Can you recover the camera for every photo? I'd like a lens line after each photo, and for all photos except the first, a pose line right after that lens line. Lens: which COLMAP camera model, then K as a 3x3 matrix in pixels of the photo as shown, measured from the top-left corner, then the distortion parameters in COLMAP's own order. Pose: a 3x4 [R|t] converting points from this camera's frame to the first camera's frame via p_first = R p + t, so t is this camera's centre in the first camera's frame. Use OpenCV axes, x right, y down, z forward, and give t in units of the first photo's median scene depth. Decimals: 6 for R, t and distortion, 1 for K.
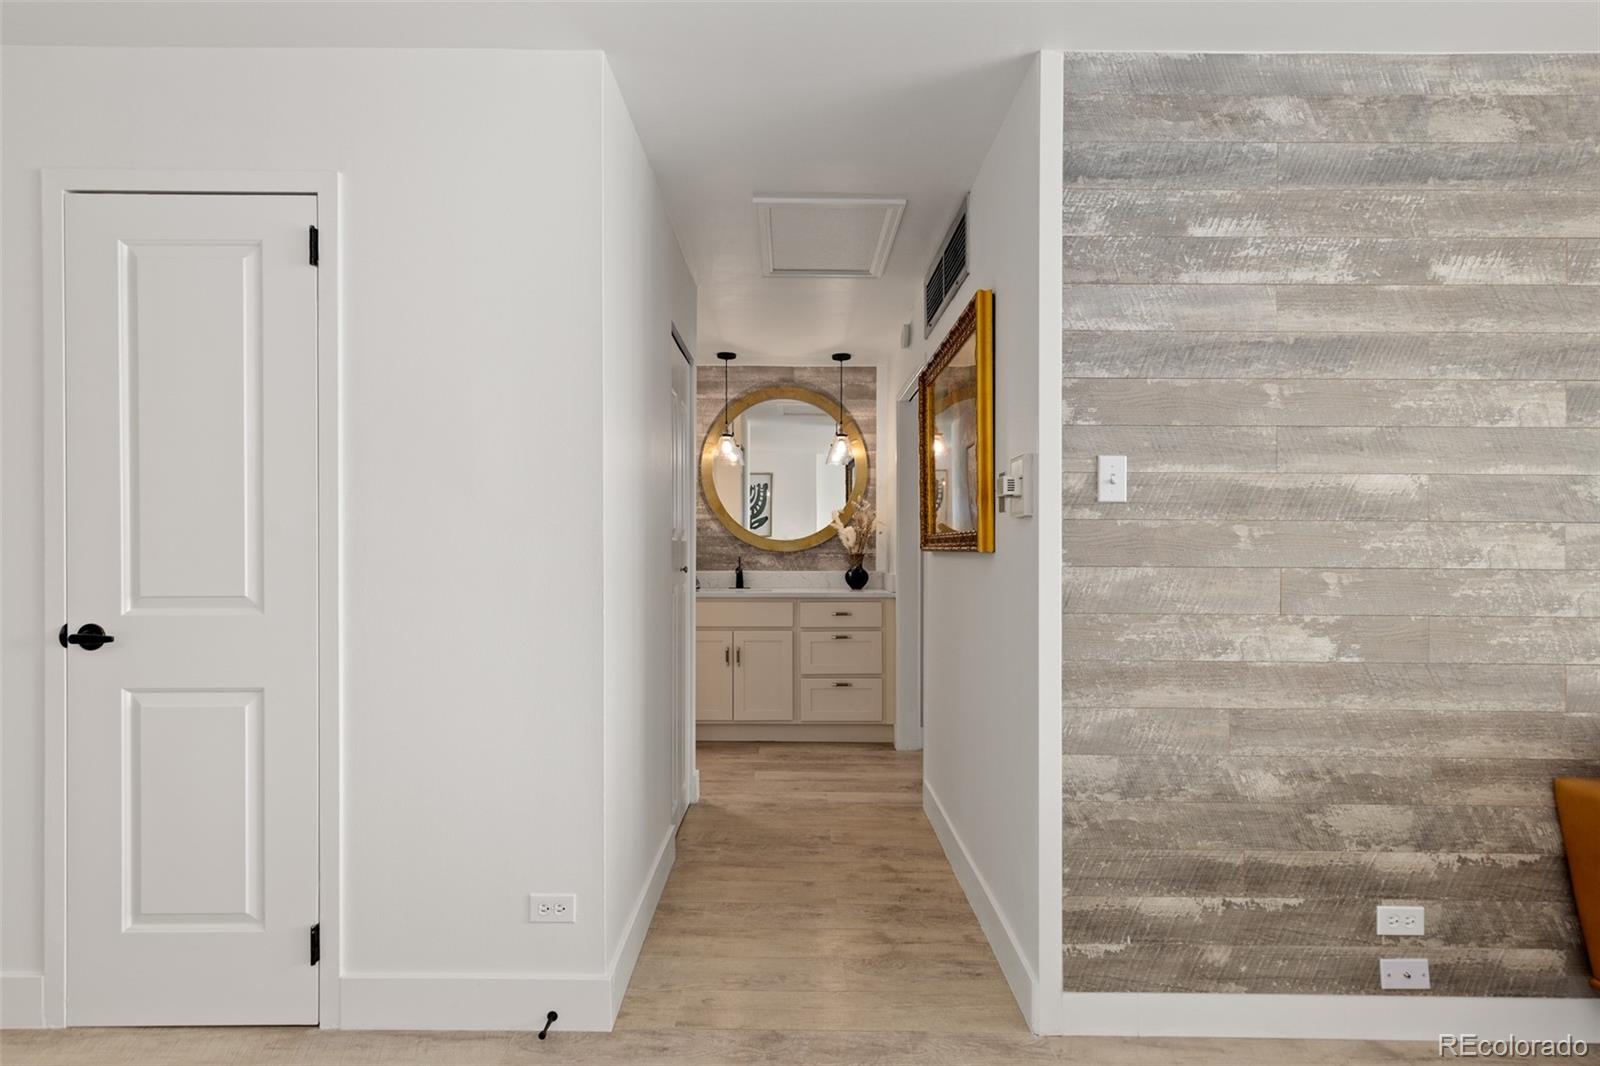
lens RADIAL K [[765.8, 0, 800.0], [0, 765.8, 533.0], [0, 0, 1]] dist [0.005707, -0.000153]
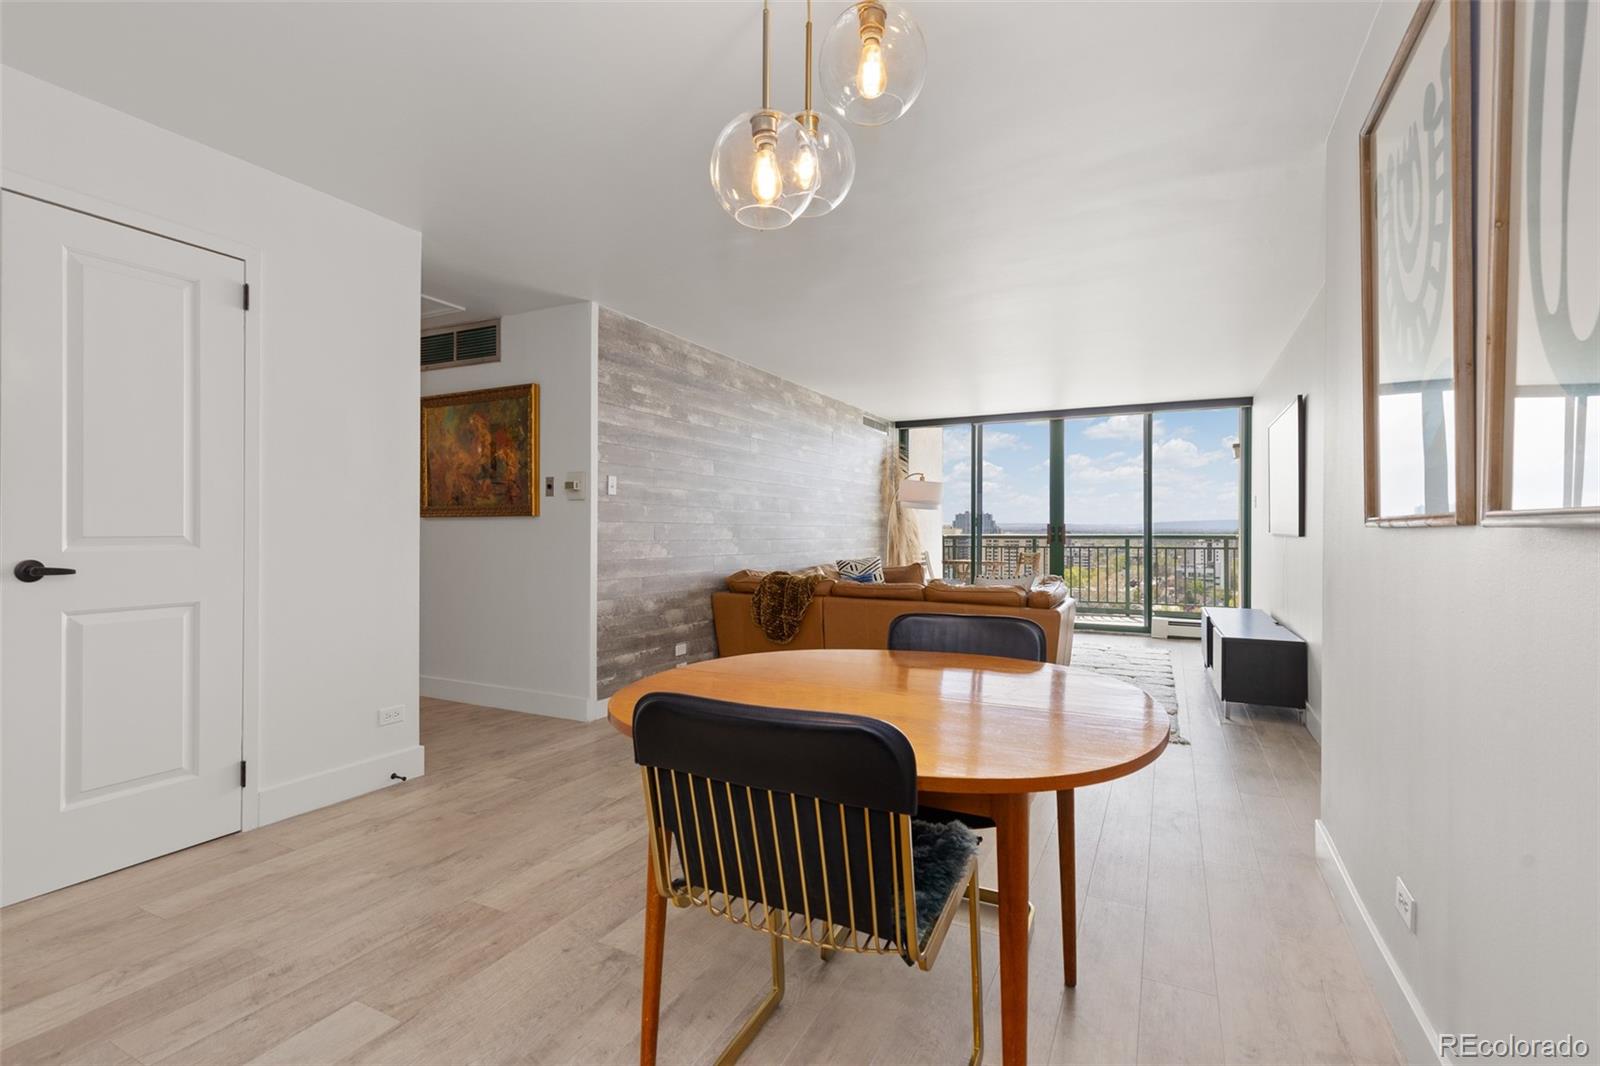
lens RADIAL K [[734.4, 0, 790.5], [0, 734.4, 530.7], [0, 0, 1]] dist [0.008861, -0.000239]
pose [[0.457477, -0.000422, 0.889221, -1.401088], [-0.001103, 0.999999, 0.001042, 0.069871], [-0.889221, -0.001458, 0.457476, -0.566310]]
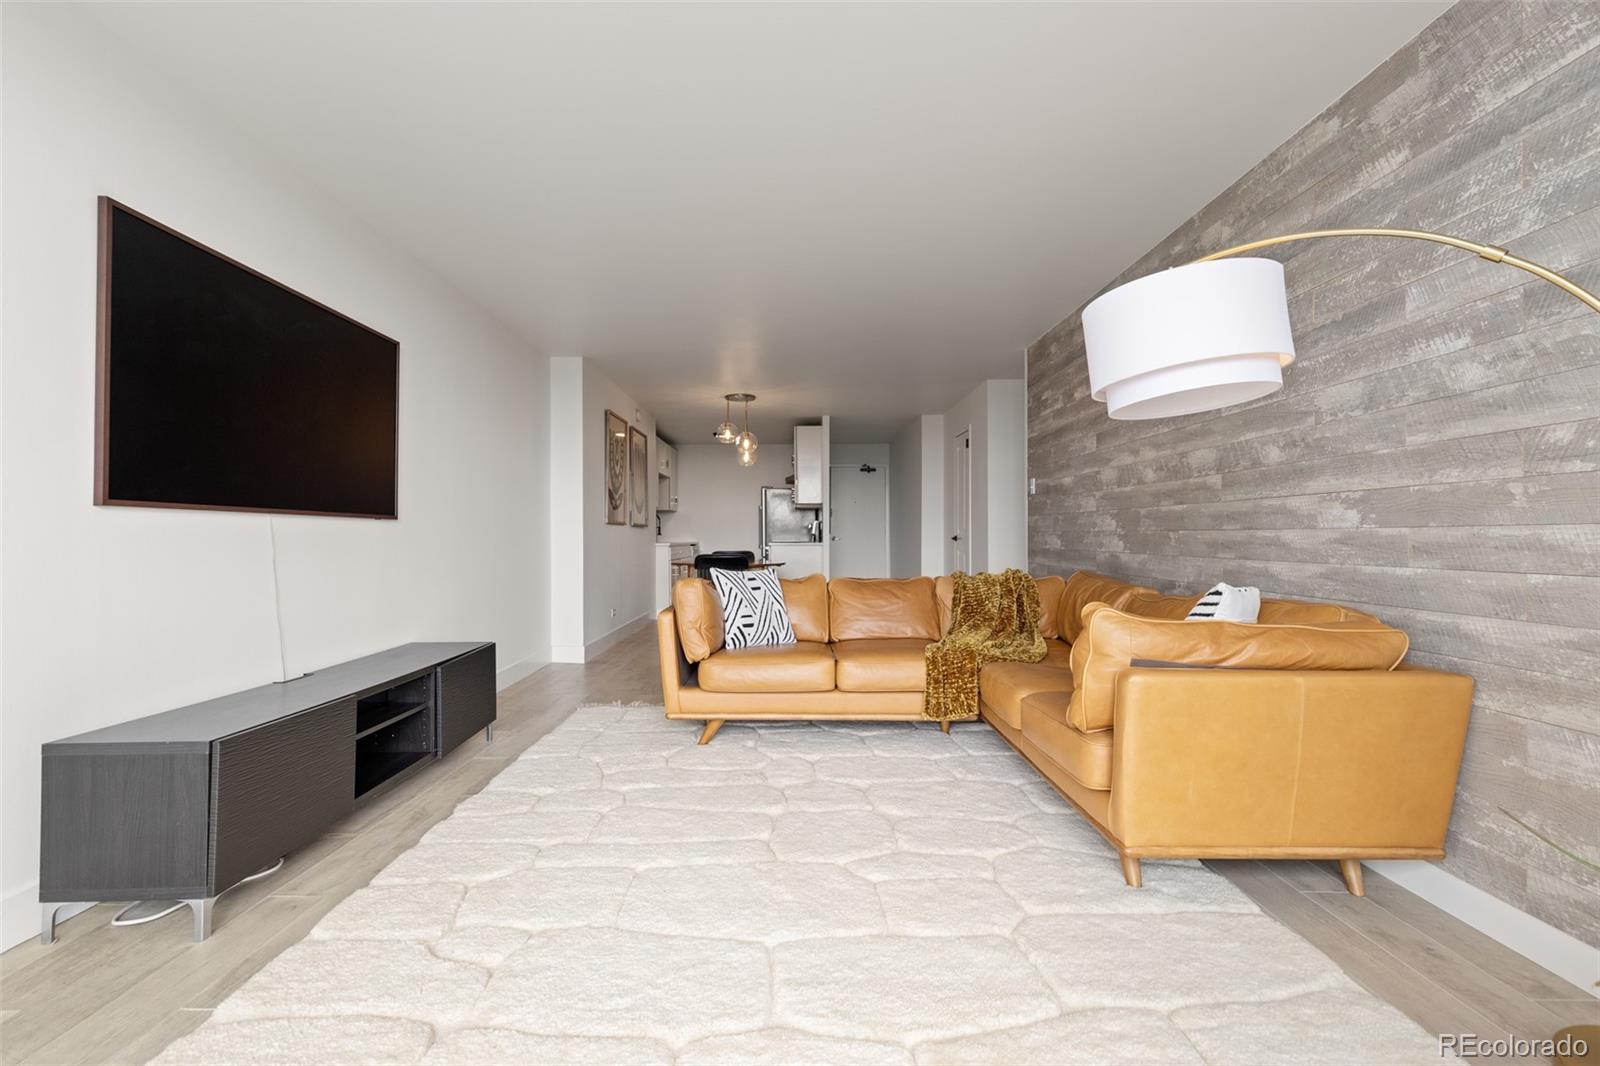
lens RADIAL K [[729.2, 0, 792.0], [0, 729.2, 531.9], [0, 0, 1]] dist [0.006235, -0.000480]
pose [[-0.001011, -0.007719, -0.999970, 3.241569], [-0.002379, 0.999967, -0.007716, 0.131093], [0.999997, 0.002371, -0.001029, 0.065860]]
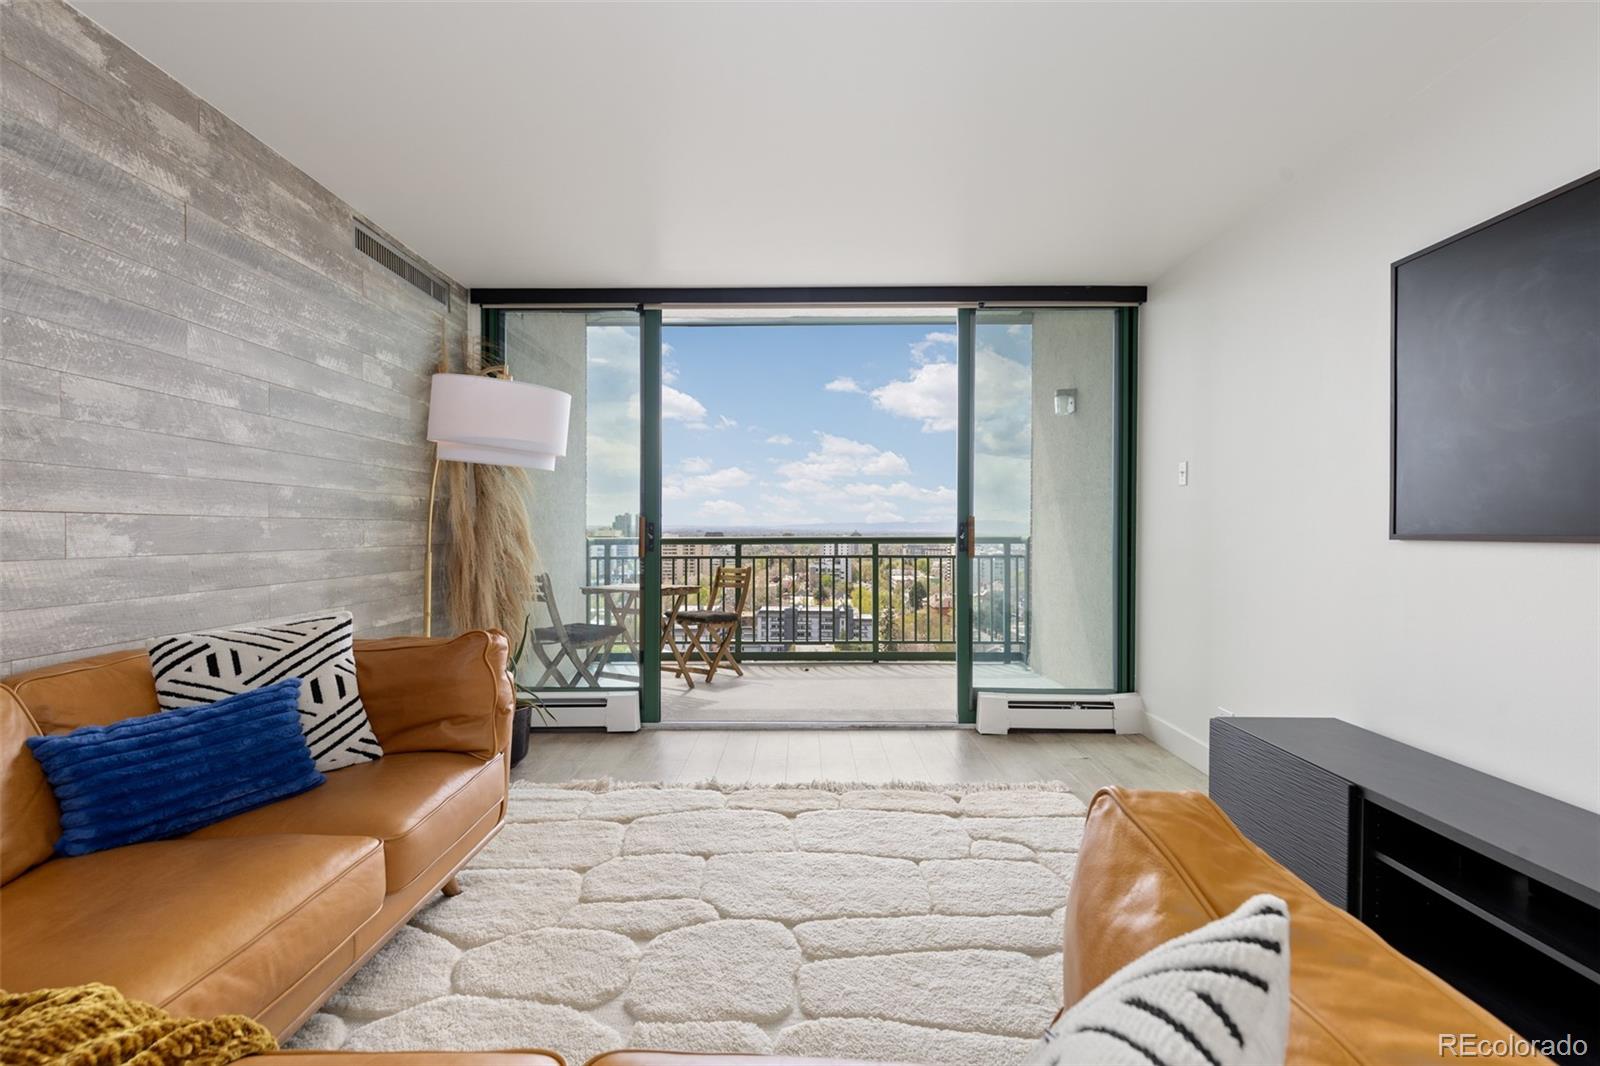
lens RADIAL K [[730.5, 0, 793.5], [0, 730.5, 537.0], [0, 0, 1]] dist [0.007027, -0.000327]
pose [[0.015278, -0.009038, 0.999842, 0.972234], [-0.000984, 0.999959, 0.009054, 0.073887], [-0.999883, -0.001122, 0.015268, 0.022189]]
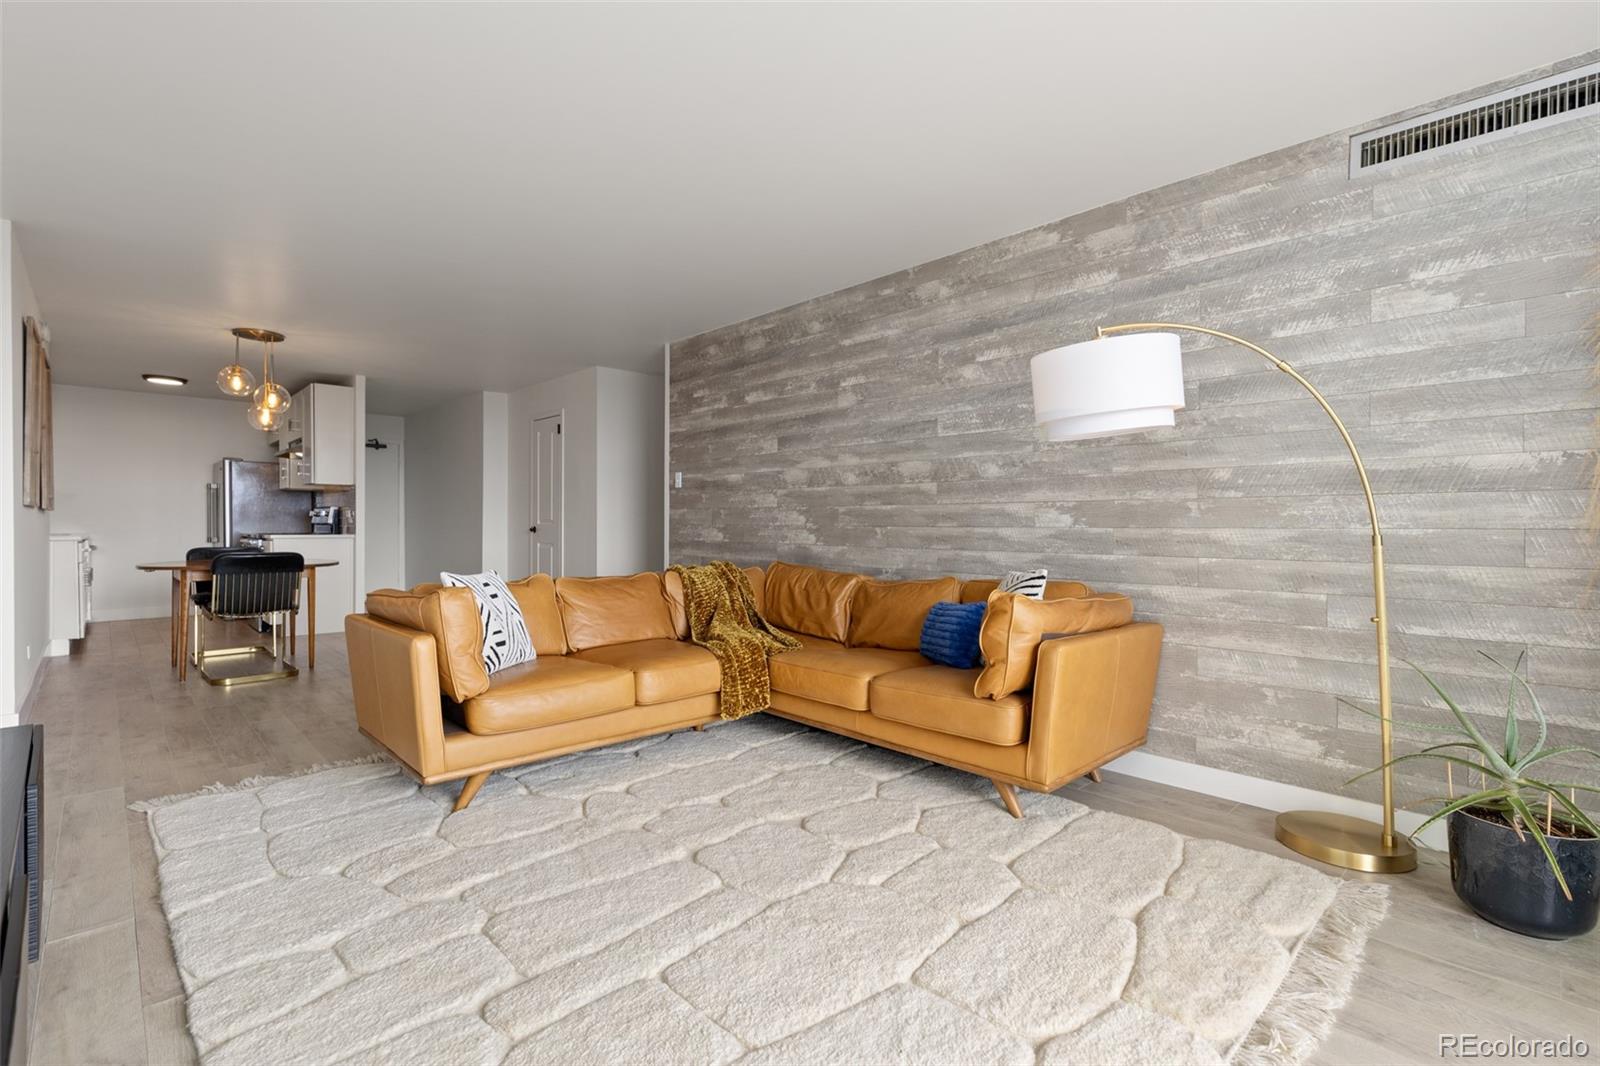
lens RADIAL K [[726.5, 0, 793.2], [0, 726.5, 531.6], [0, 0, 1]] dist [0.007796, -0.001280]
pose [[0.687586, 0.007719, -0.726062, 2.825105], [-0.006571, 0.999969, 0.004408, 0.119335], [0.726073, 0.001741, 0.687615, -0.658978]]
